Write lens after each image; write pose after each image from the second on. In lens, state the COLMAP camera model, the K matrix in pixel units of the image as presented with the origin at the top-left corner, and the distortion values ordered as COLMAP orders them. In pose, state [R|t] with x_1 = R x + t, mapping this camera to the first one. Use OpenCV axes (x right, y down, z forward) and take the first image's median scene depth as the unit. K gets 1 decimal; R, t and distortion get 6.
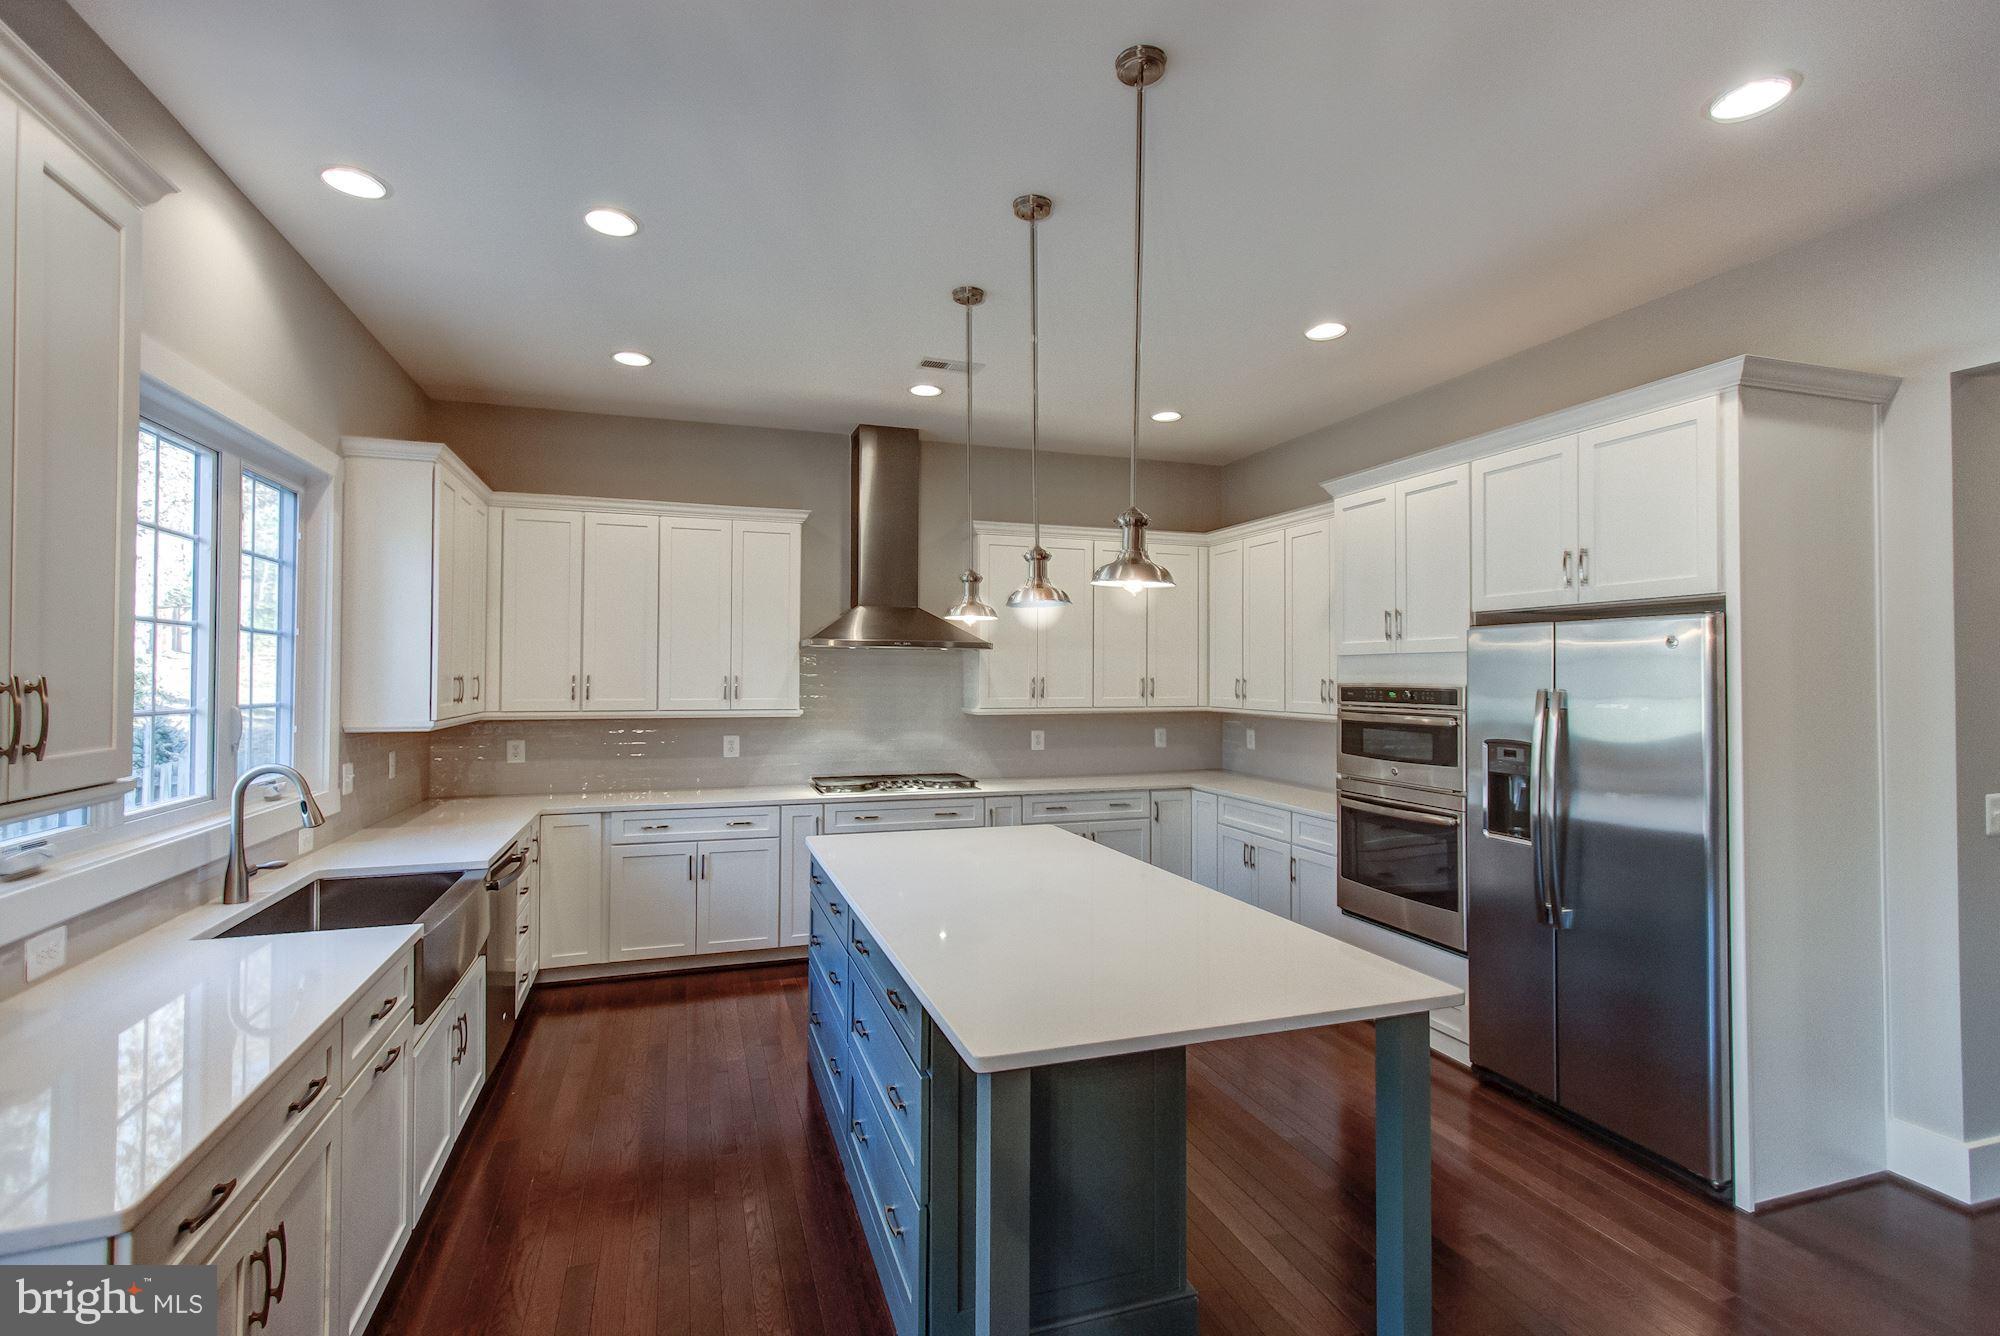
lens RADIAL K [[913.3, 0, 989.4], [0, 913.3, 673.7], [0, 0, 1]] dist [-0.001296, 0.000152]
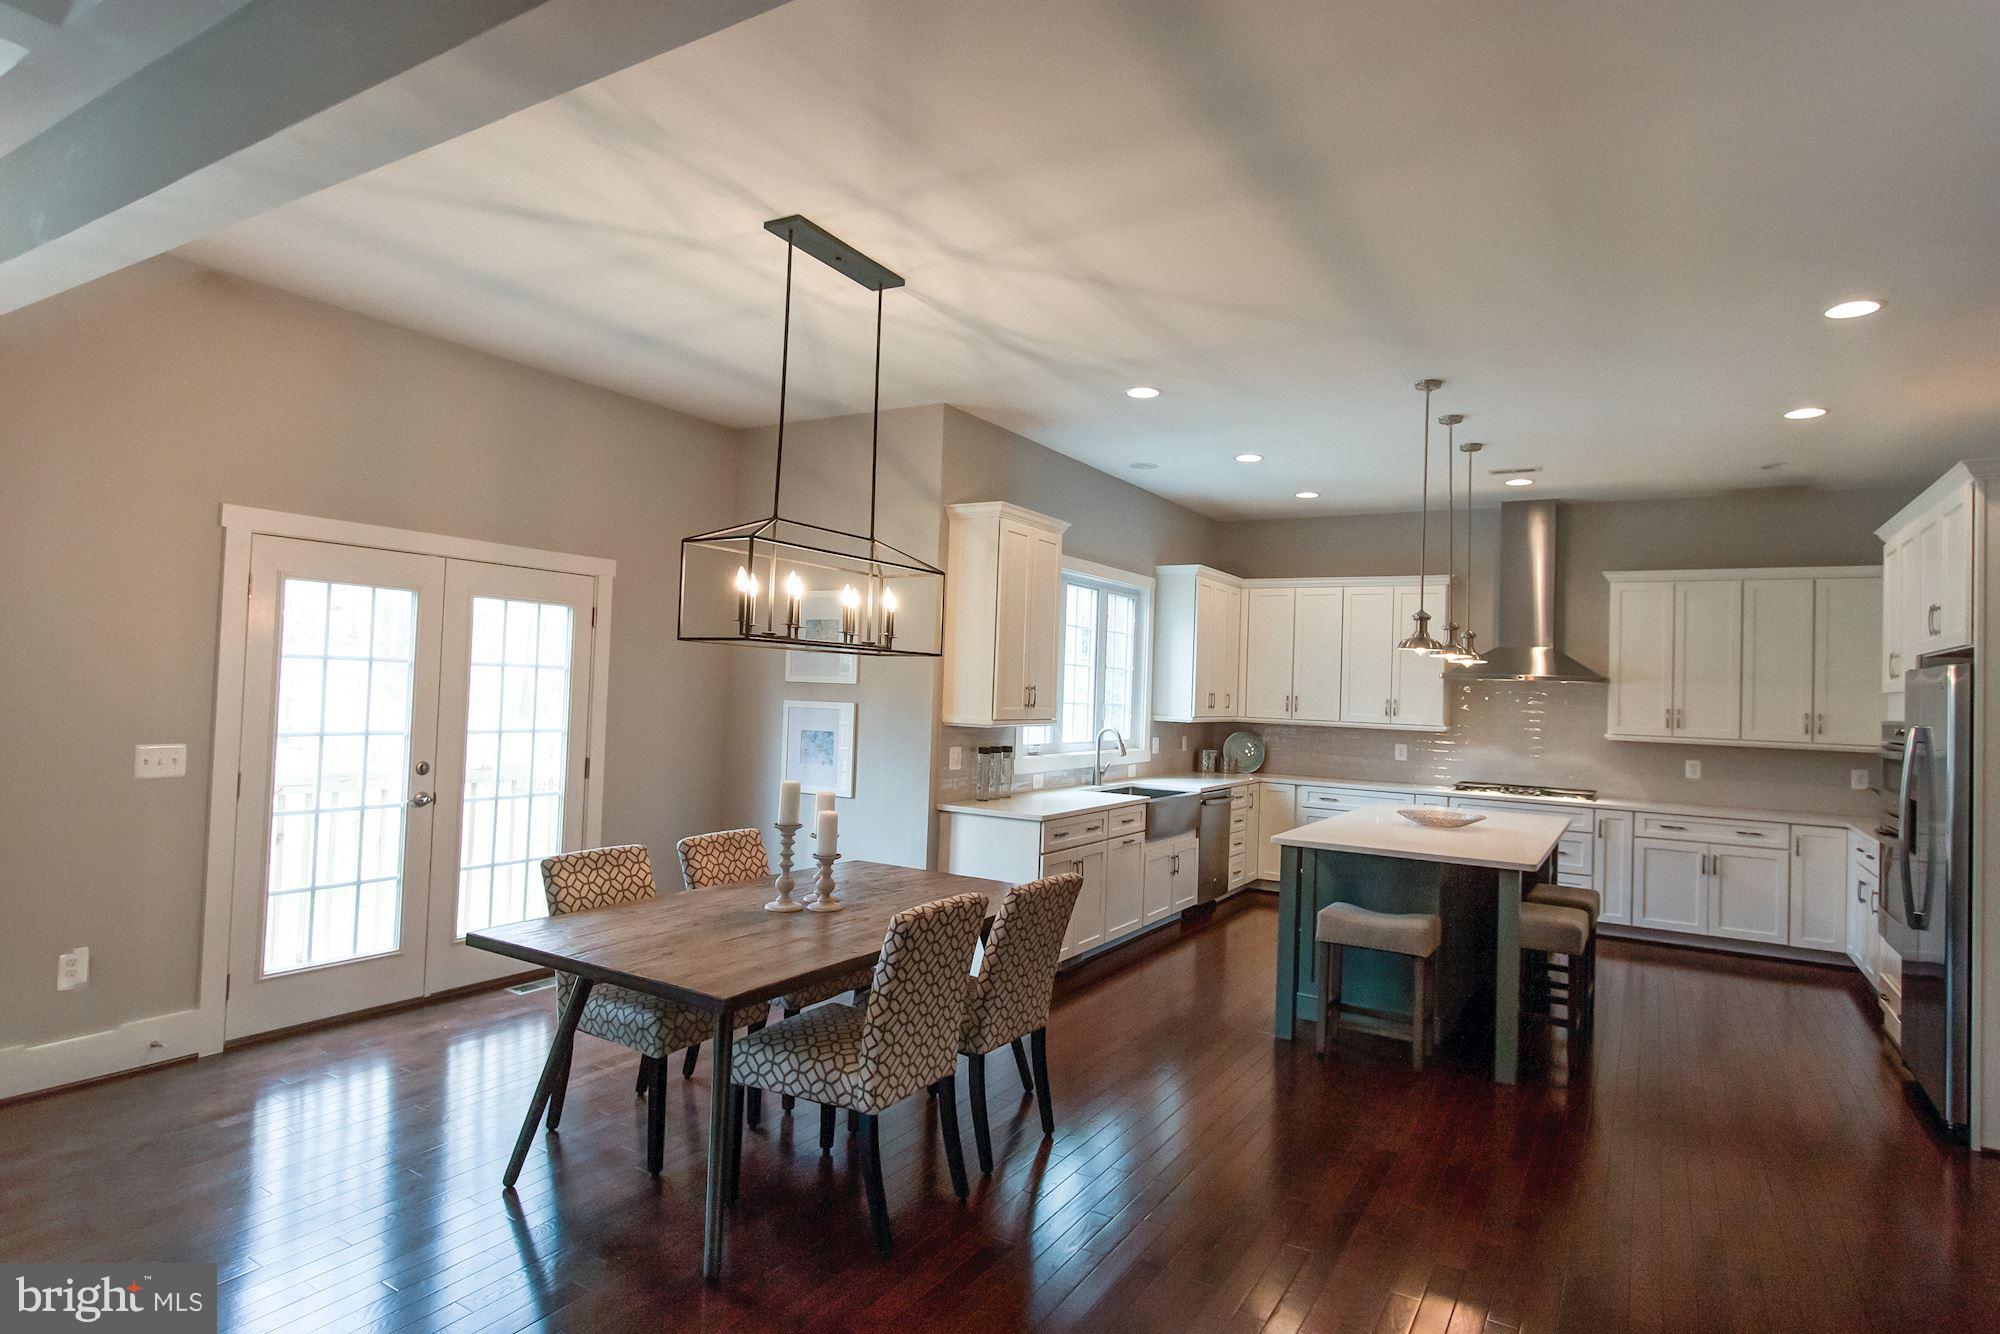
lens RADIAL K [[1072.5, 0, 1007.7], [0, 1072.5, 661.8], [0, 0, 1]] dist [-0.020423, 0.000450]
pose [[0.653242, 0.001251, -0.757148, 0.566116], [-0.032298, 0.999134, -0.026215, 0.007387], [0.756460, 0.041579, 0.652717, -0.498756]]
